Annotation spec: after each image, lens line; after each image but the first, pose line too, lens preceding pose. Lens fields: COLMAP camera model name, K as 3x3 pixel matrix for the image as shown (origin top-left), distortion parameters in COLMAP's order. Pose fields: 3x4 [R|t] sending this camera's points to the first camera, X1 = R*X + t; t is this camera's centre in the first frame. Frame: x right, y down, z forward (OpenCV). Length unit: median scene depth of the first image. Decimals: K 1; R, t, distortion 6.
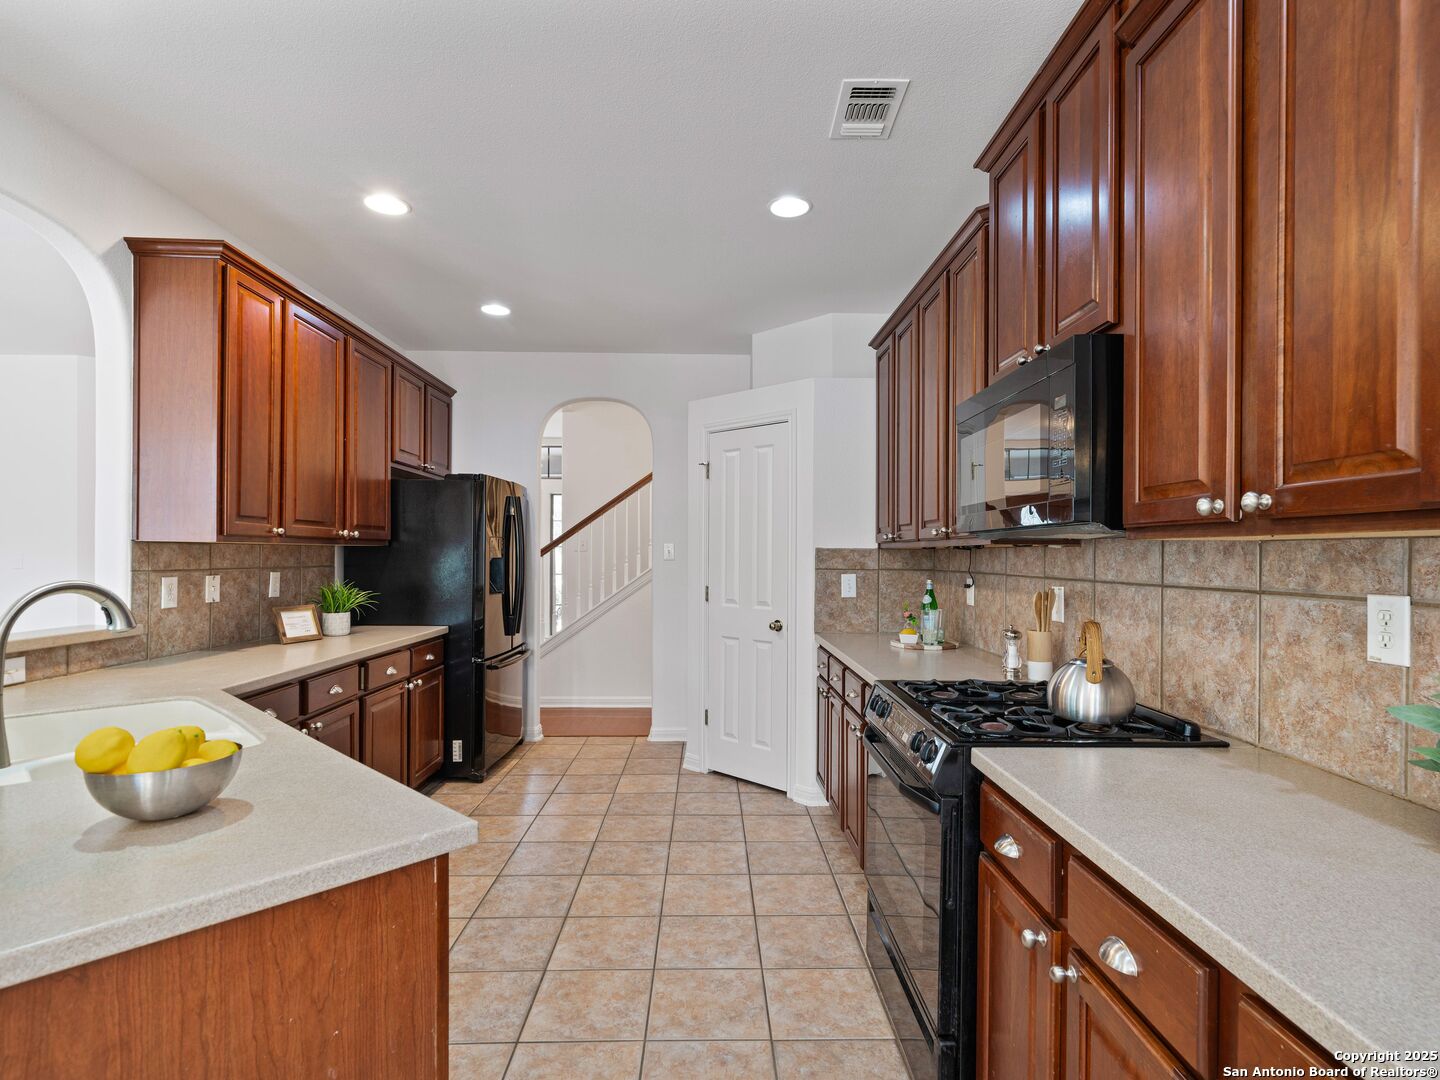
lens RADIAL K [[732.6, 0, 729.3], [0, 732.6, 556.0], [0, 0, 1]] dist [-0.000317, -0.000315]
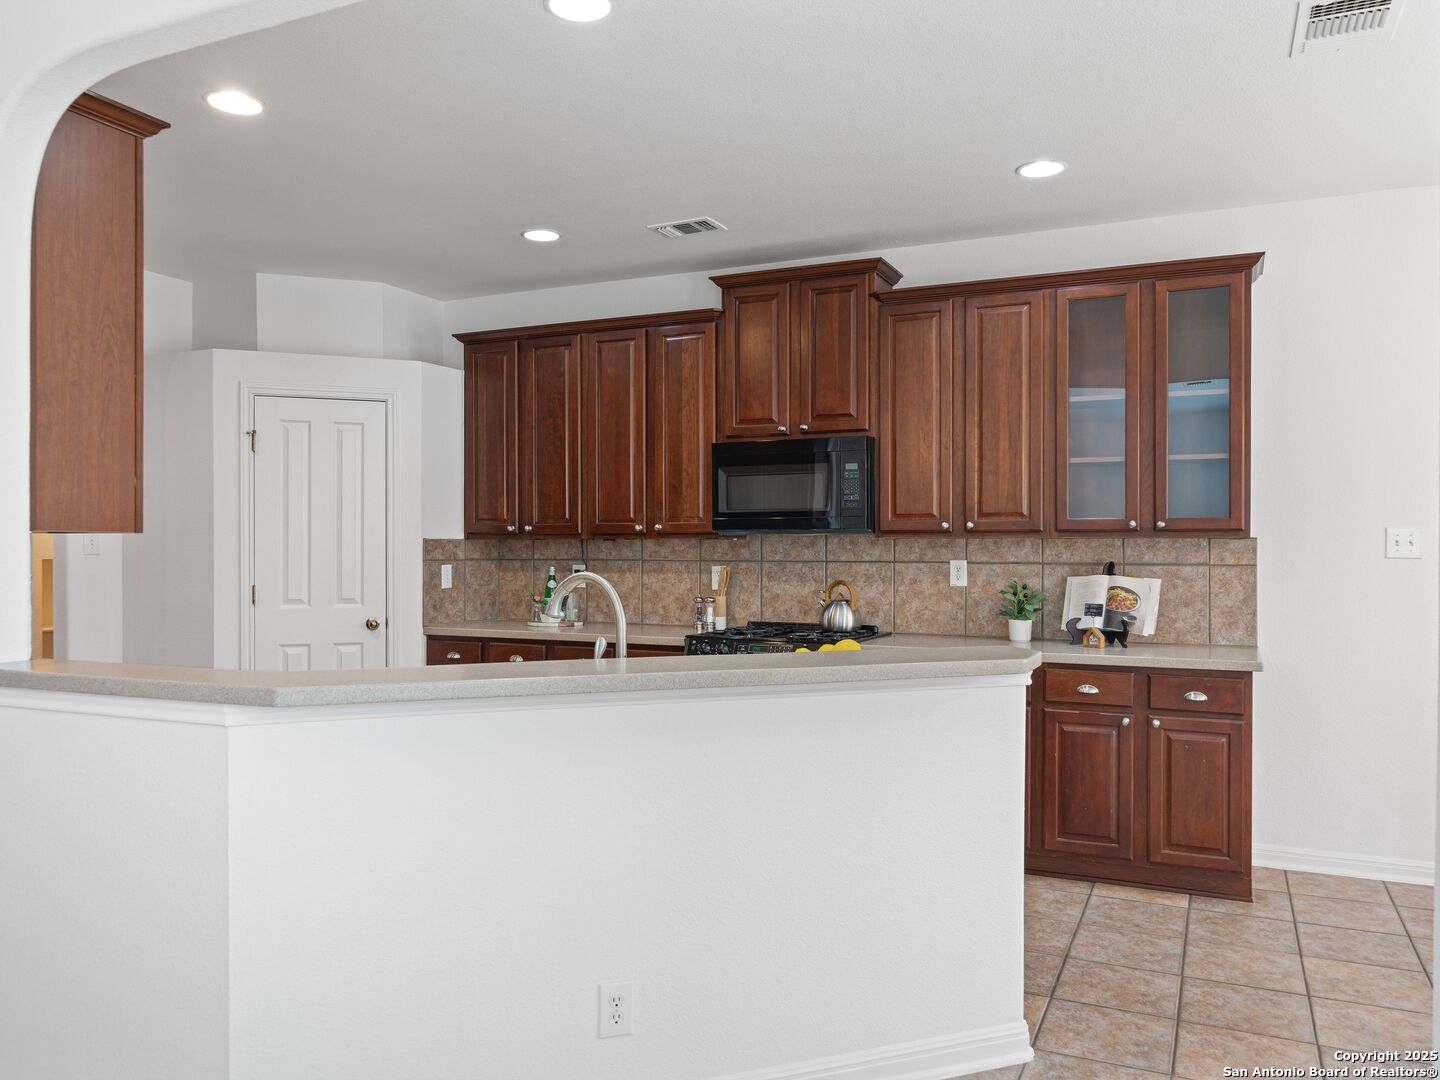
lens RADIAL K [[1091.7, 0, 720.0], [0, 1091.7, 540.0], [0, 0, 1]] dist [-0.003348, -0.000944]
pose [[0.443601, -0.003313, 0.896218, -1.985887], [0.004800, 0.999988, 0.001321, -0.017861], [-0.896212, 0.003716, 0.443611, 0.024848]]
